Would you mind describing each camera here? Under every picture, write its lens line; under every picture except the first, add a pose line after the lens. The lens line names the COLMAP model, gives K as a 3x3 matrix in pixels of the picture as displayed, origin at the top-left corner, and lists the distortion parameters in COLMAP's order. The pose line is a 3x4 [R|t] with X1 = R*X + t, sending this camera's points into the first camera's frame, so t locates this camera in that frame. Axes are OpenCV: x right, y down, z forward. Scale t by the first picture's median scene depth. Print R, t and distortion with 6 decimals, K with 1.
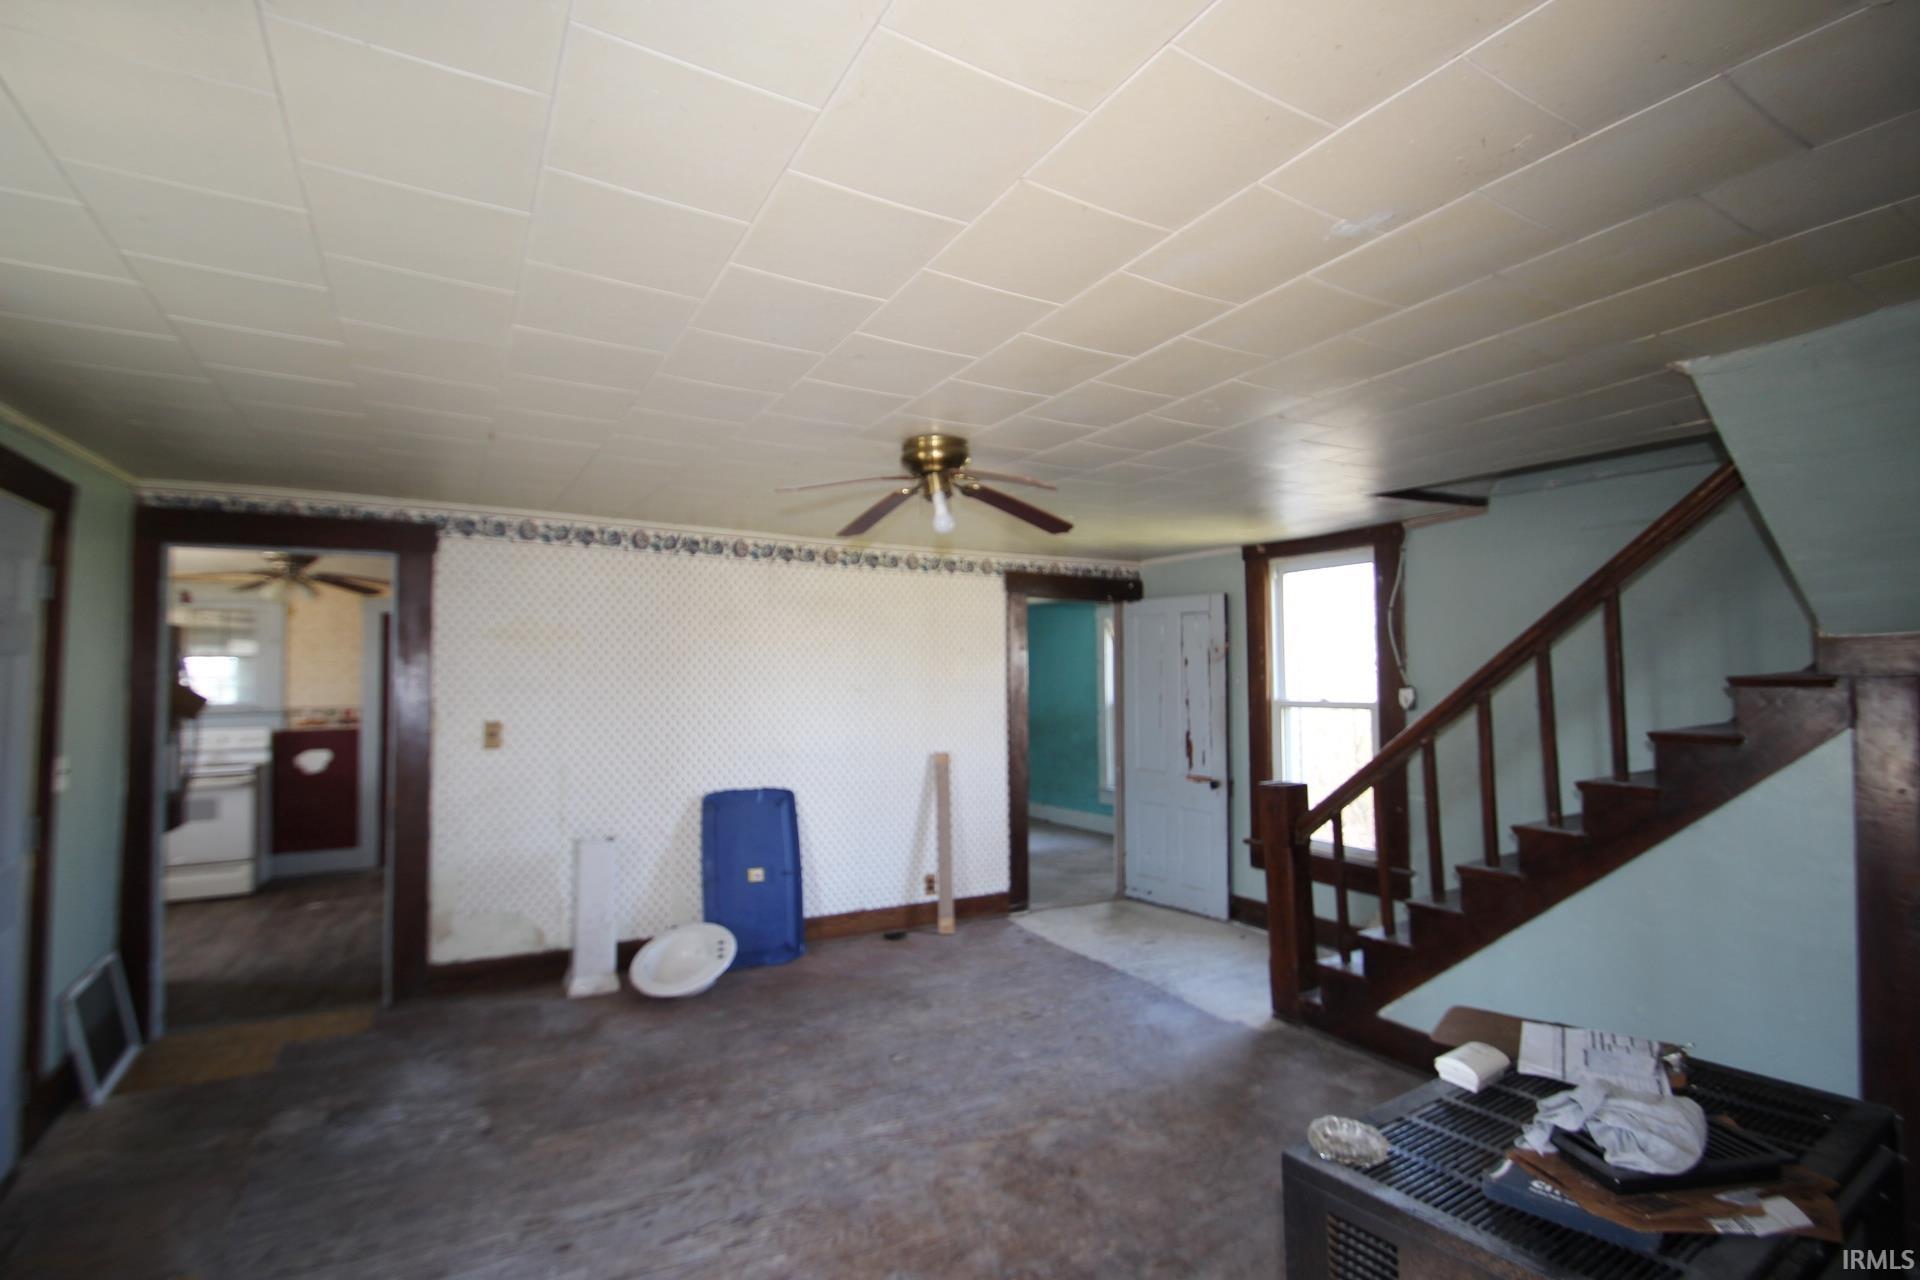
lens RADIAL K [[889.9, 0, 954.1], [0, 889.9, 641.3], [0, 0, 1]] dist [-0.003663, -0.001876]
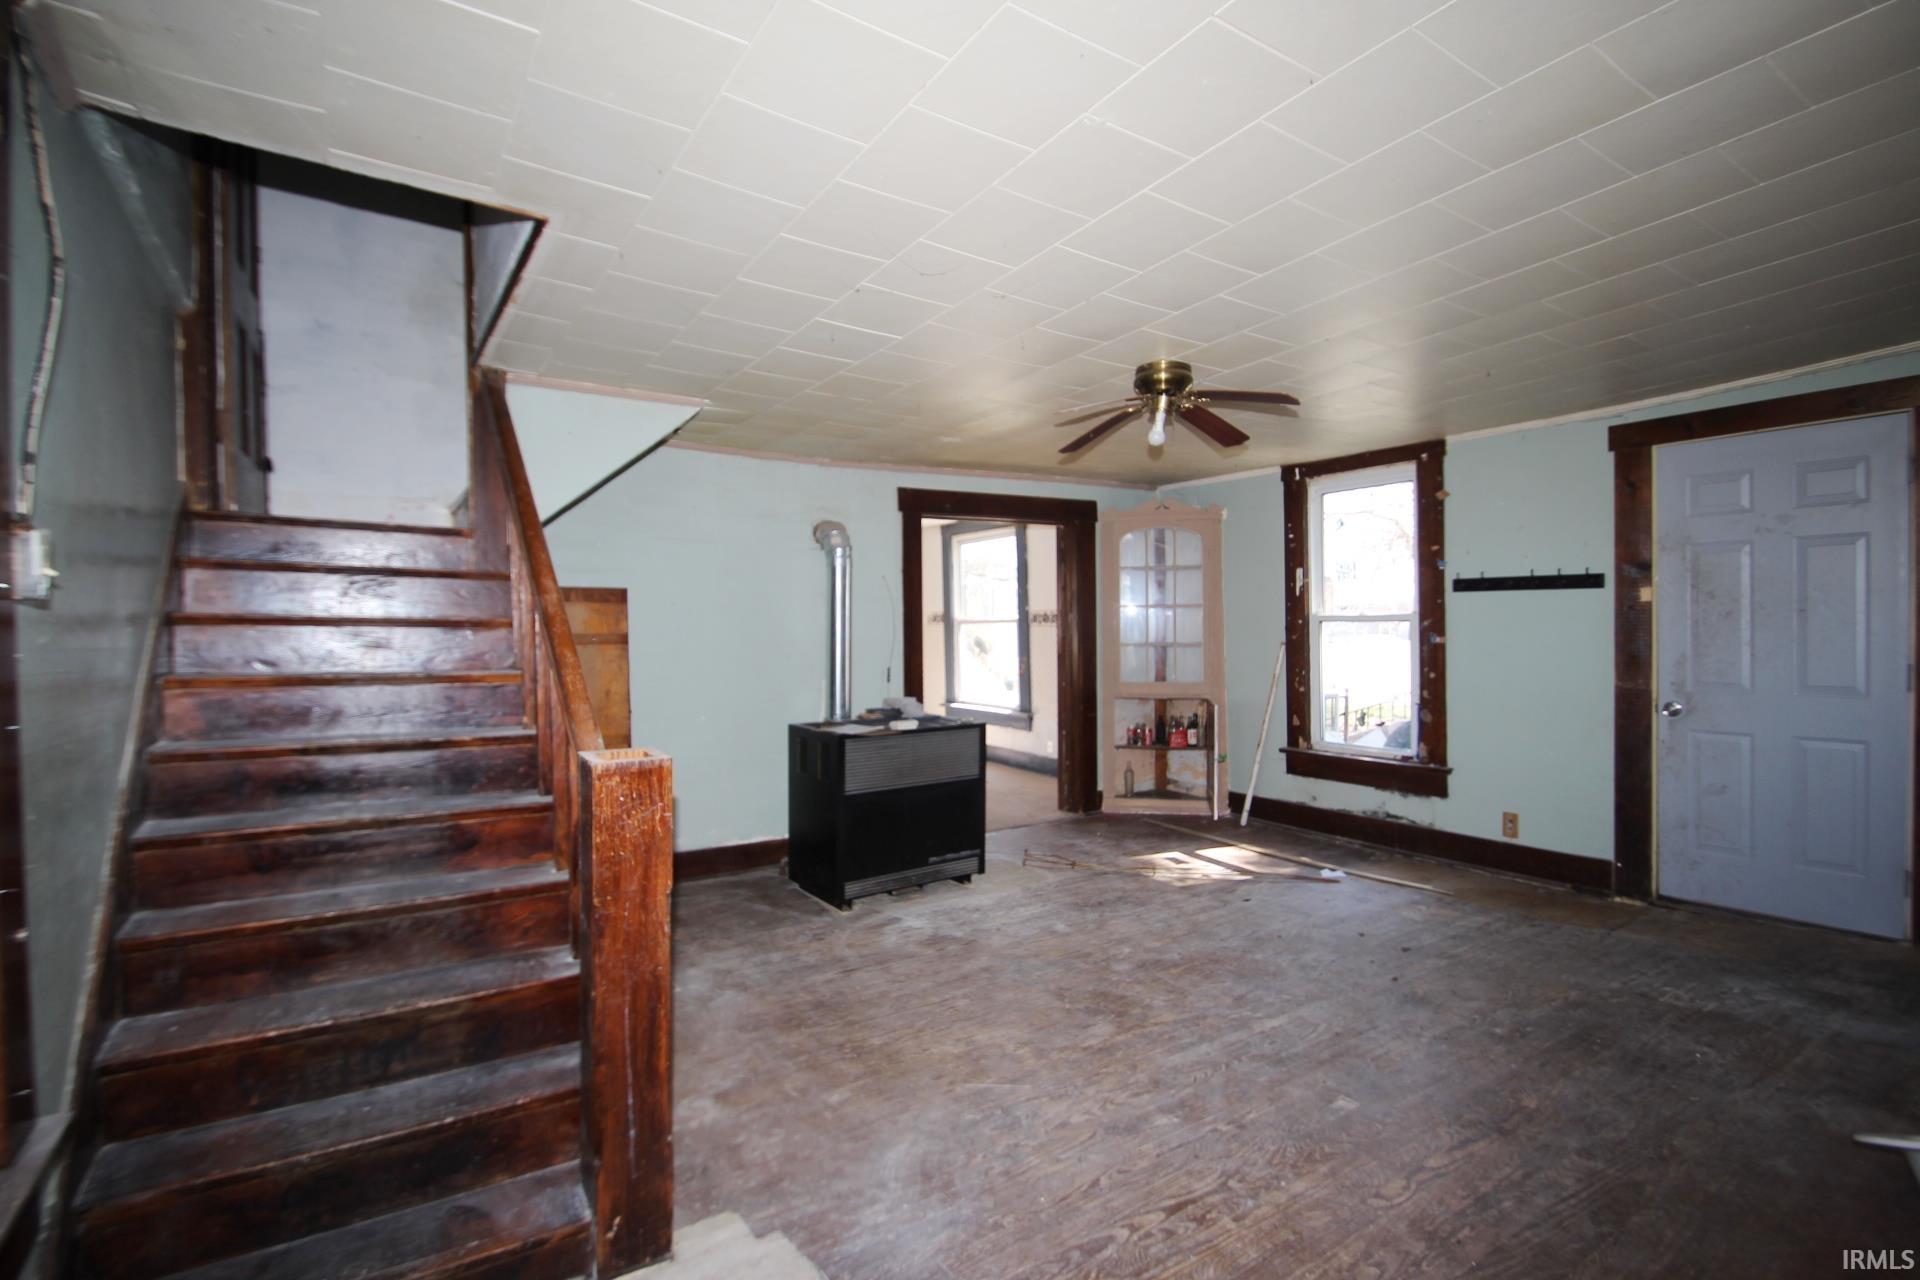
lens RADIAL K [[889.9, 0, 952.4], [0, 889.9, 636.3], [0, 0, 1]] dist [-0.003663, -0.001876]
pose [[-0.997658, 0.022548, -0.064569, 0.292794], [0.024978, 0.999000, -0.037089, 0.151159], [0.063668, -0.038615, -0.997224, 1.829857]]
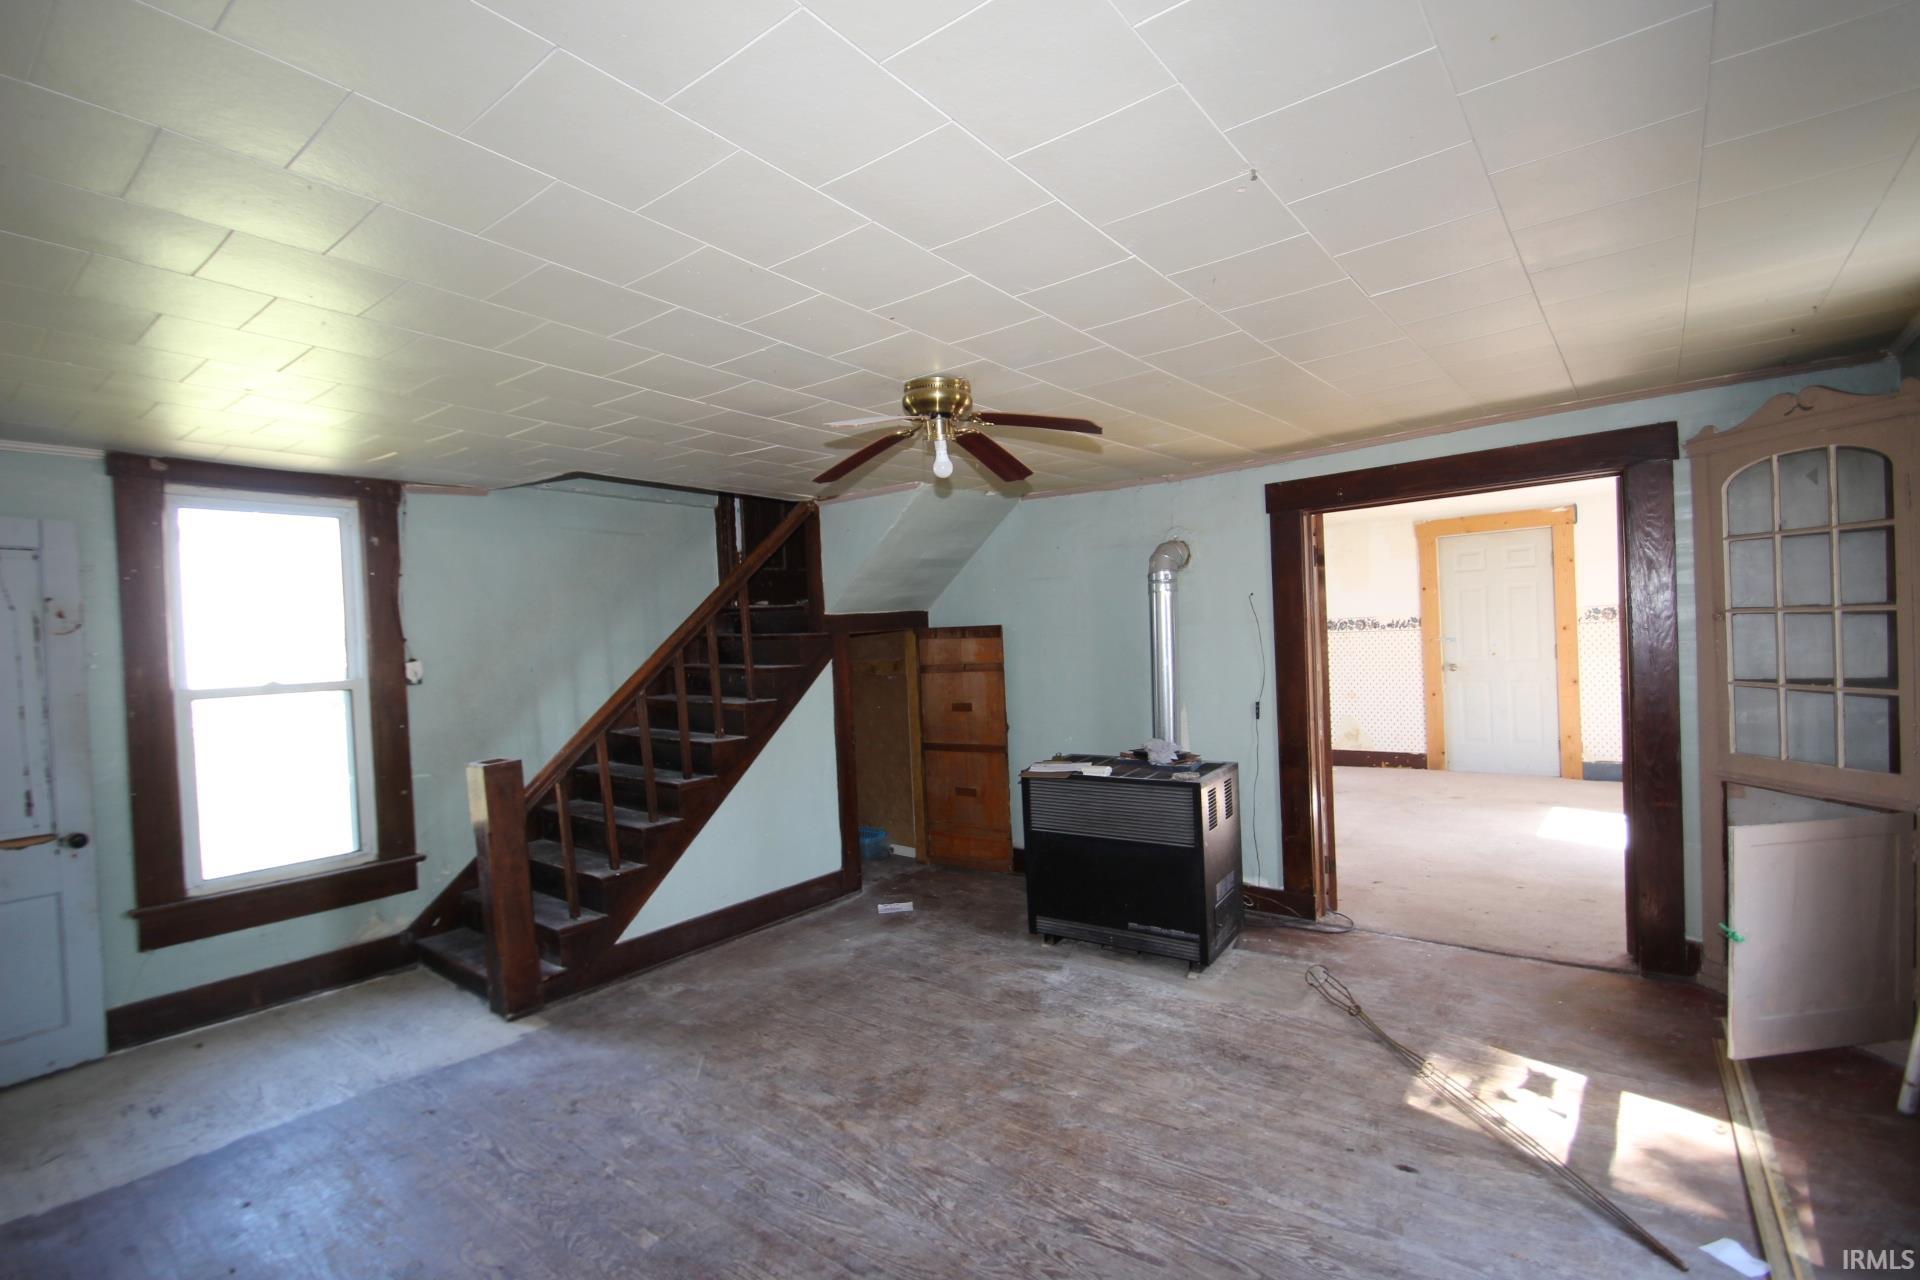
lens RADIAL K [[889.9, 0, 952.0], [0, 889.9, 642.3], [0, 0, 1]] dist [-0.003663, -0.001876]
pose [[-0.378449, 0.014037, 0.925516, -0.799097], [0.006032, 0.999901, -0.012698, 0.066810], [-0.925602, 0.000777, -0.378496, 1.146352]]
